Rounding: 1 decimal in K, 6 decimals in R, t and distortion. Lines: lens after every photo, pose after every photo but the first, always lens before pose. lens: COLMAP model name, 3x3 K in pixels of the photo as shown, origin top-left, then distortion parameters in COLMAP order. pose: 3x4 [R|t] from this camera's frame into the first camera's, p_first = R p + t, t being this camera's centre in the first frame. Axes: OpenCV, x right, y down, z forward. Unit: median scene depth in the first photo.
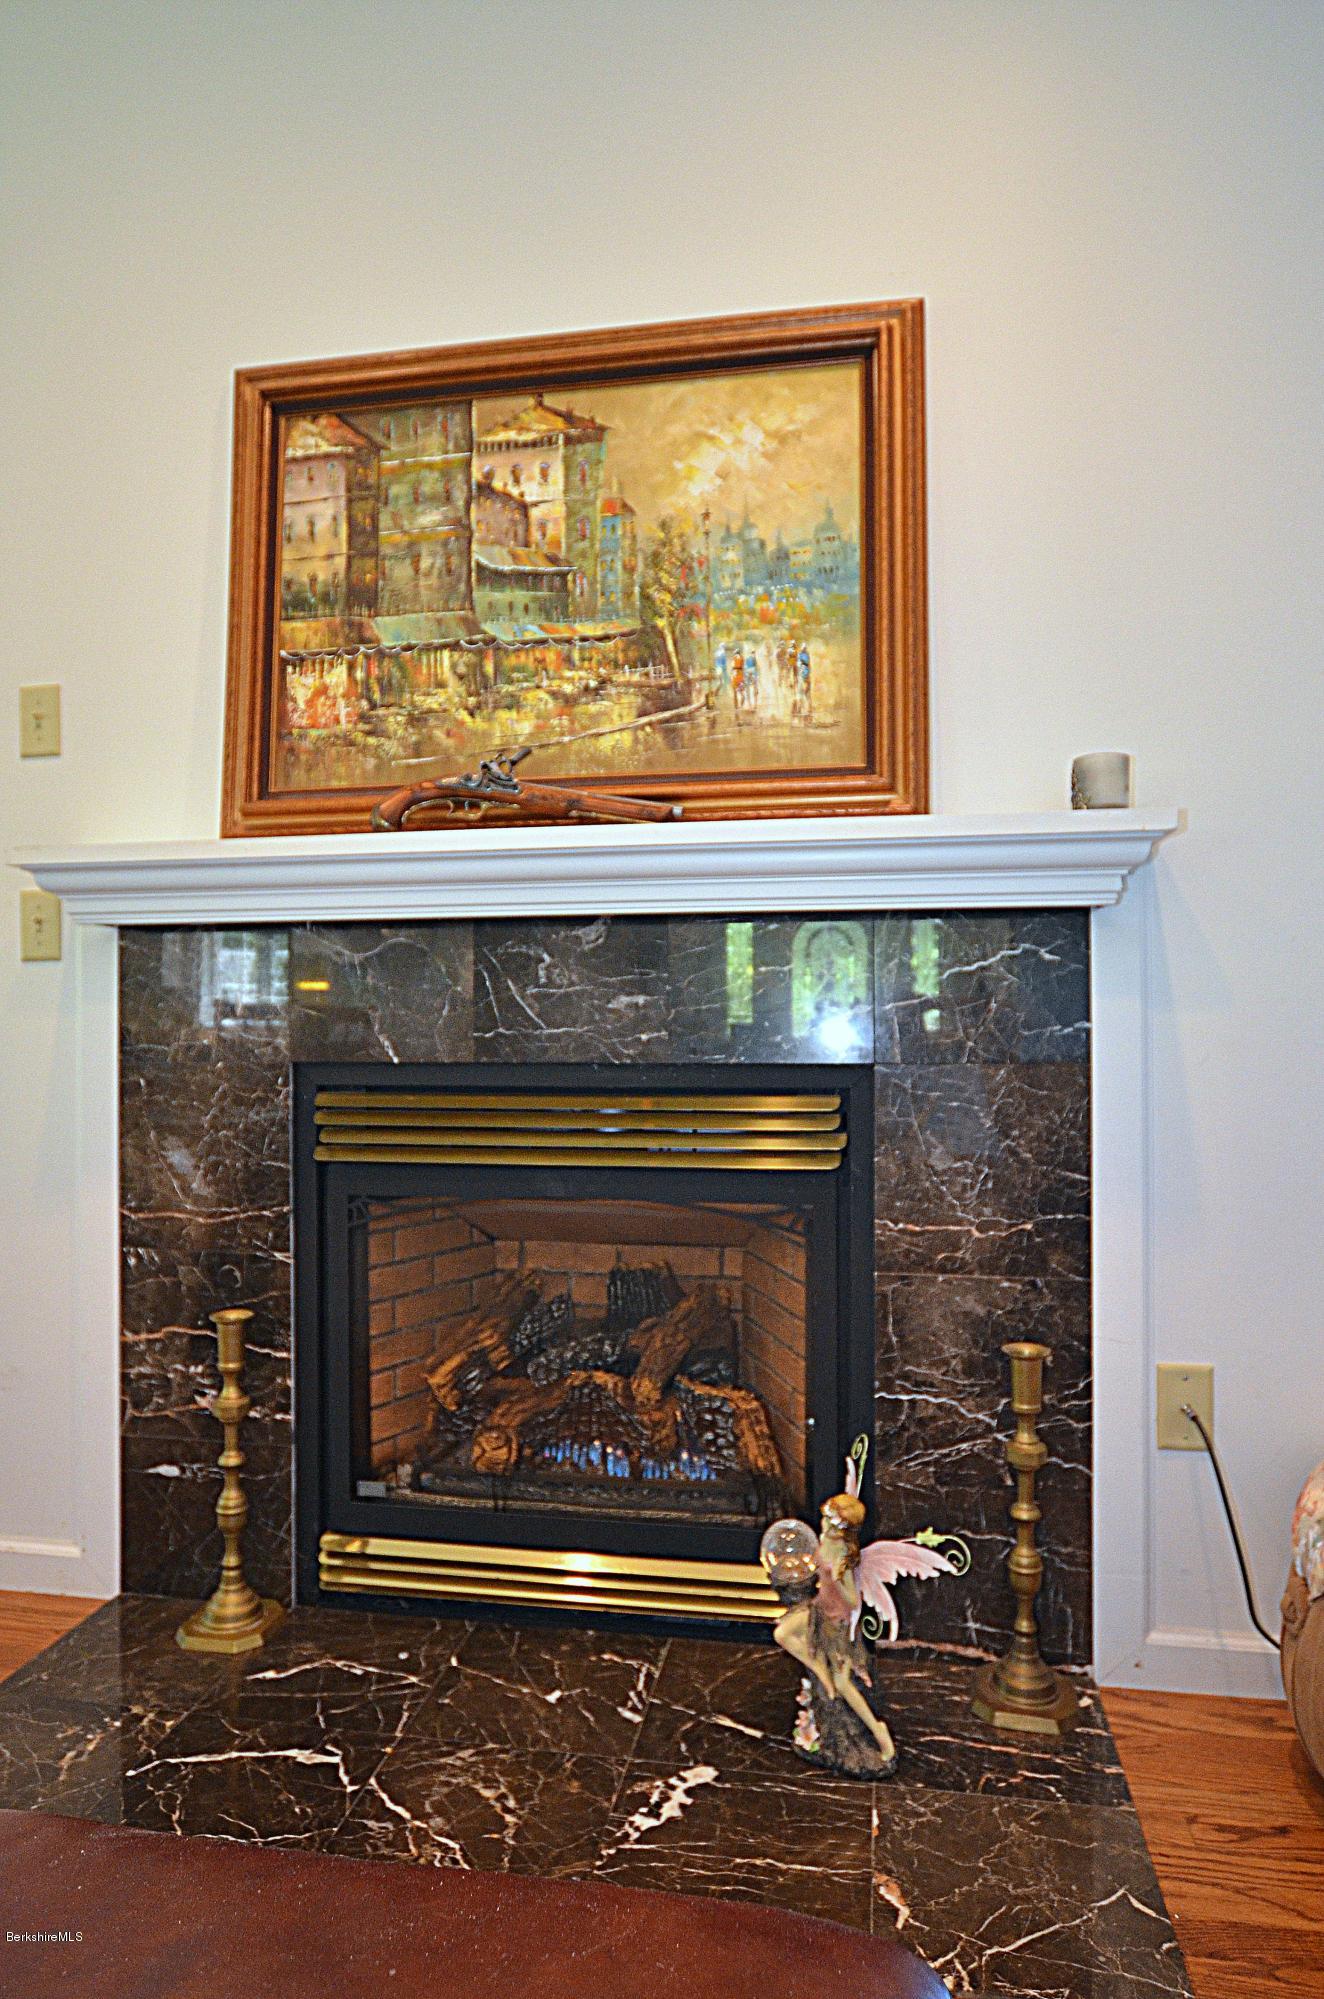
lens RADIAL K [[1213.1, 0, 662.0], [0, 1213.1, 999.5], [0, 0, 1]] dist [-0.030578, 0.001631]
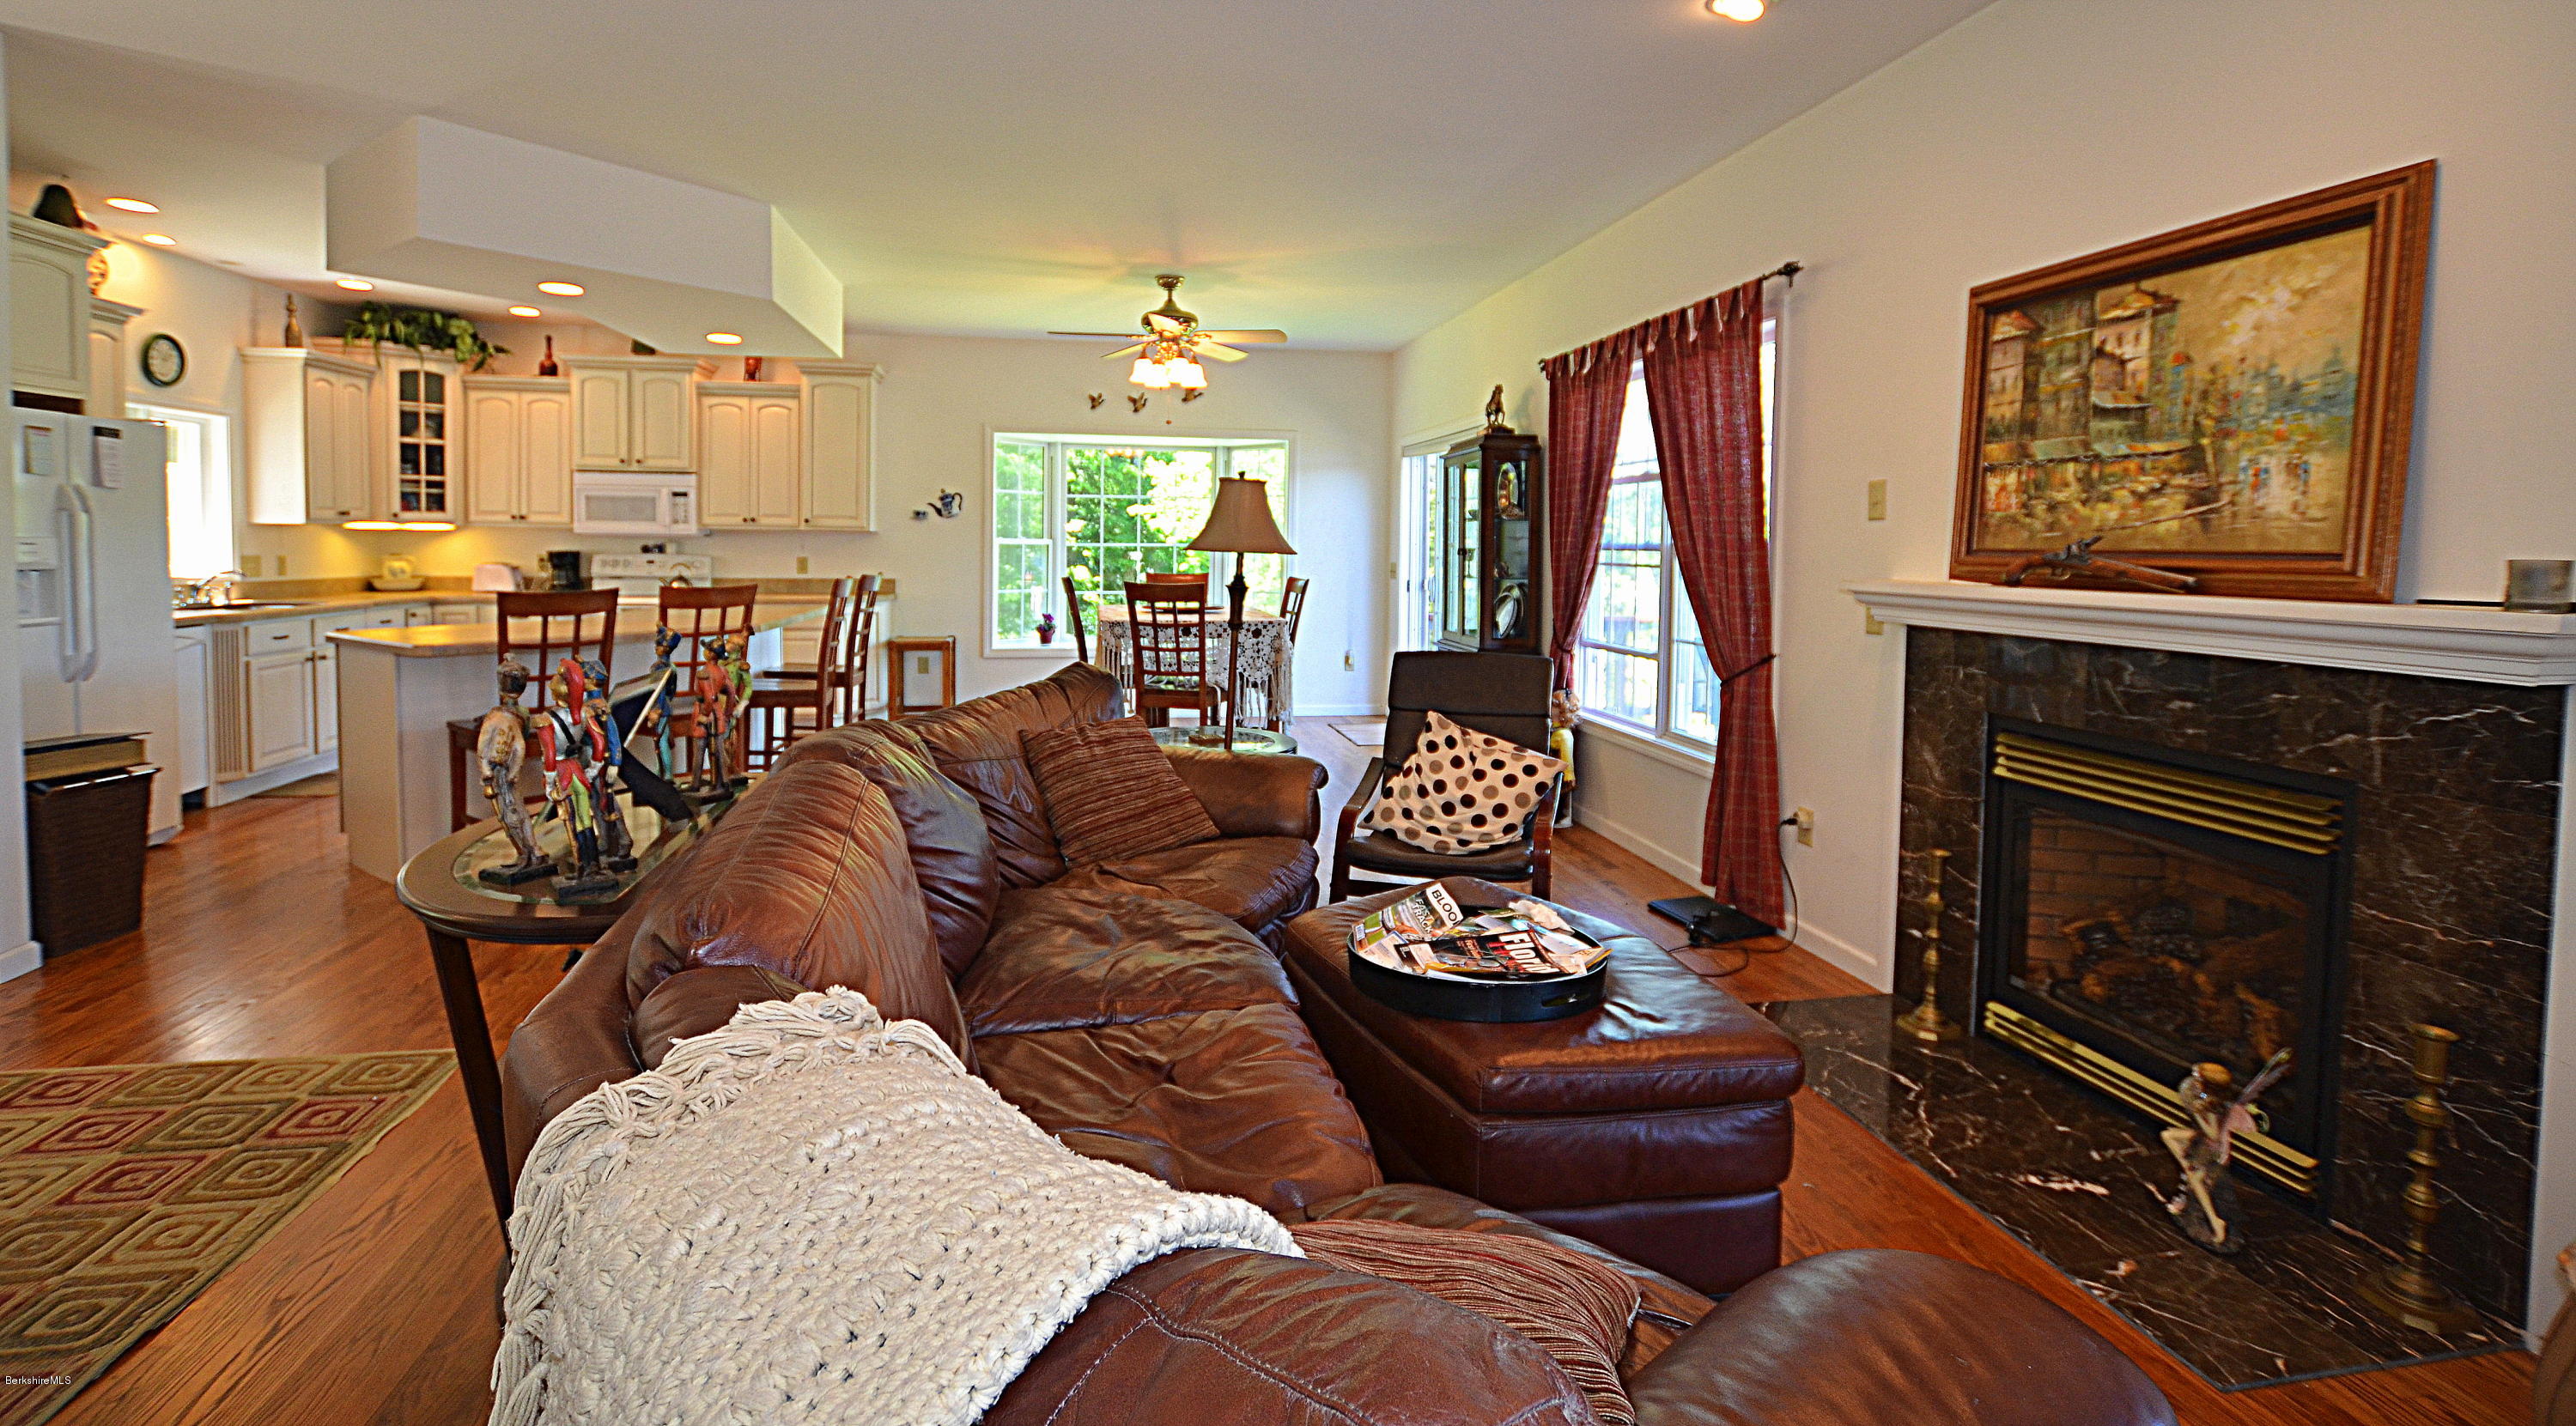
lens RADIAL K [[1156.6, 0, 1281.3], [0, 1156.6, 593.9], [0, 0, 1]] dist [-0.002802, -0.001018]
pose [[0.340974, 0.046175, -0.938938, 0.893462], [0.000551, 0.998783, 0.049318, -0.199409], [0.940072, -0.017333, 0.340534, -0.465813]]
